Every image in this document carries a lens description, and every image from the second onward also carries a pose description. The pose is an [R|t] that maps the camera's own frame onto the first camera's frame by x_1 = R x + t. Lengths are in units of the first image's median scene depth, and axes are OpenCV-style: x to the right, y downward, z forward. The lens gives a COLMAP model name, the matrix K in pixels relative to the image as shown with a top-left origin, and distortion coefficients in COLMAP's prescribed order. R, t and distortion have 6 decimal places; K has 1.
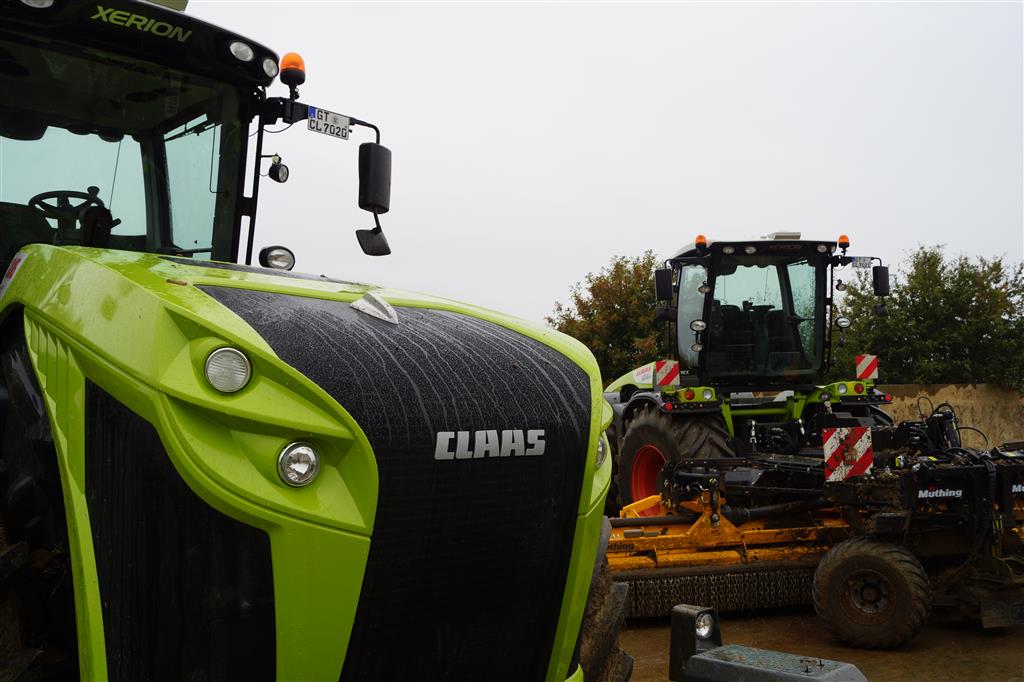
lens RADIAL K [[993.8, 0, 510.5], [0, 993.8, 339.7], [0, 0, 1]] dist [-0.059479, 0.000000]
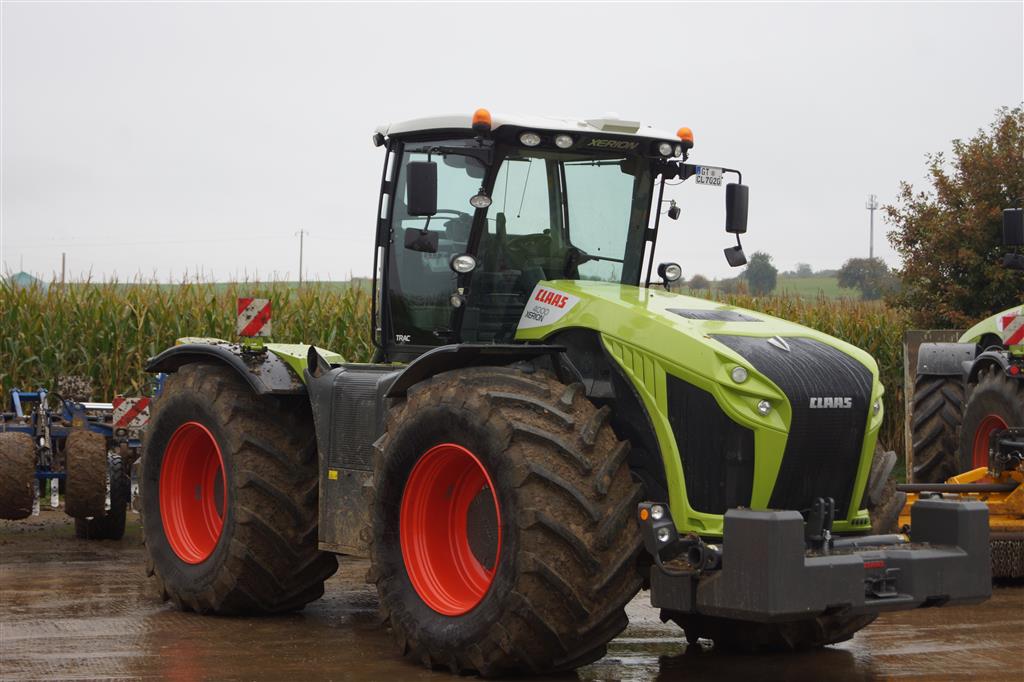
lens RADIAL K [[2188.4, 0, 511.4], [0, 2188.4, 342.6], [0, 0, 1]] dist [-0.009397, 0.000000]
pose [[0.990235, 0.023031, -0.137490, -0.027939], [-0.012936, 0.997184, 0.073870, -0.209357], [0.138804, -0.071370, 0.987745, -2.145786]]
